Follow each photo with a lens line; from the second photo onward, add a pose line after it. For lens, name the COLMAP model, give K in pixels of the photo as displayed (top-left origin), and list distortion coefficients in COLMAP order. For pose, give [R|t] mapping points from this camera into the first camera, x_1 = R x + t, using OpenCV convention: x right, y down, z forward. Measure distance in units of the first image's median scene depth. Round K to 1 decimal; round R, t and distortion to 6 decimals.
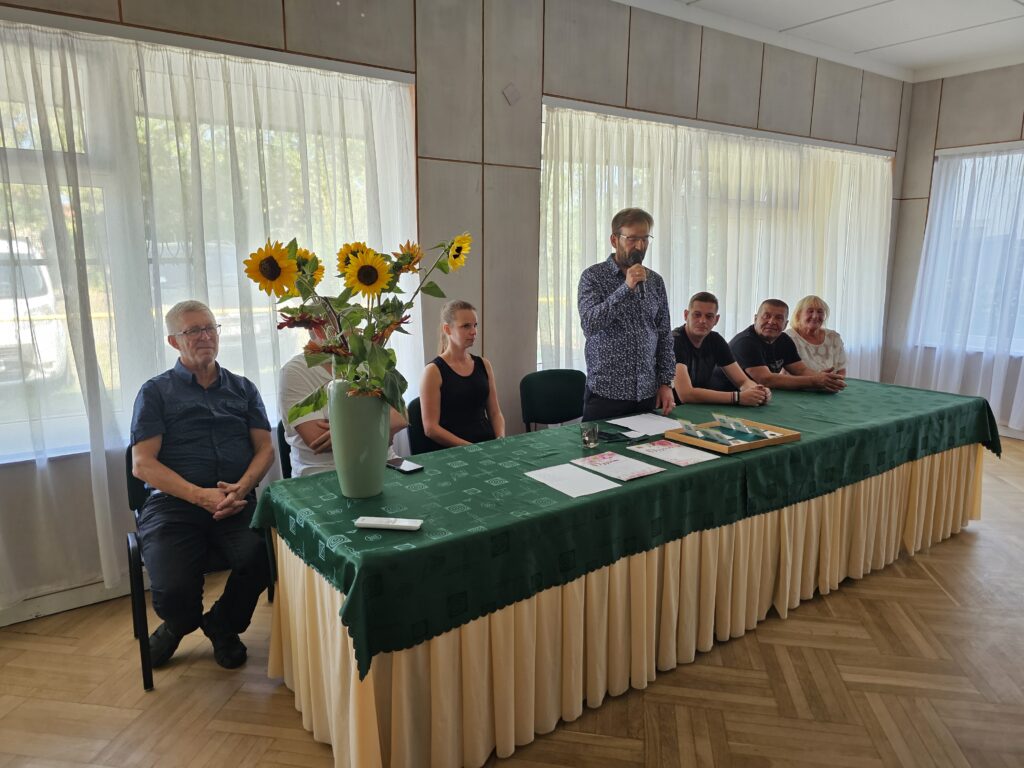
lens RADIAL K [[684.1, 0, 511.5], [0, 684.1, 381.2], [0, 0, 1]] dist [0.056238, -0.056624]
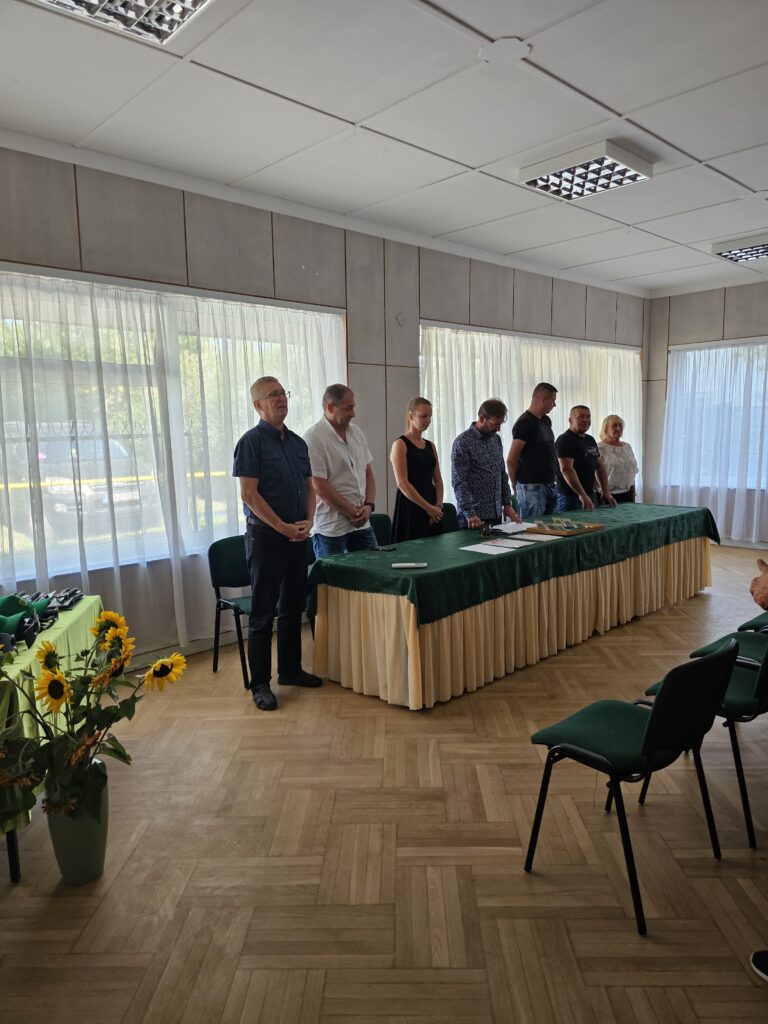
lens RADIAL K [[684.1, 0, 384.0], [0, 684.1, 512.0], [0, 0, 1]] dist [0.056238, -0.056624]
pose [[0.989516, -0.039444, 0.138935, -0.329059], [0.047818, 0.997202, -0.057454, 0.109045], [-0.136281, 0.063495, 0.988633, -0.560682]]
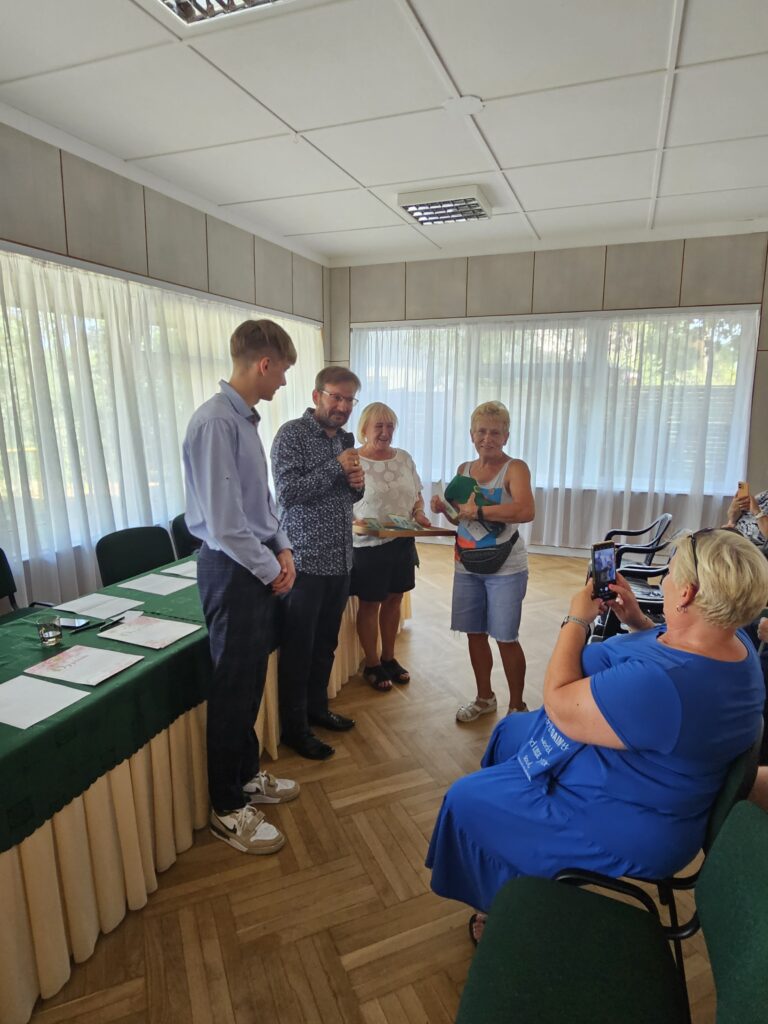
lens RADIAL K [[593.8, 0, 382.5], [0, 593.8, 510.2], [0, 0, 1]] dist [0.002165, 0.001210]
pose [[0.832014, -0.102456, 0.545211, 0.063888], [0.098293, 0.994474, 0.036883, -0.053458], [-0.545977, 0.022903, 0.837487, 0.128112]]
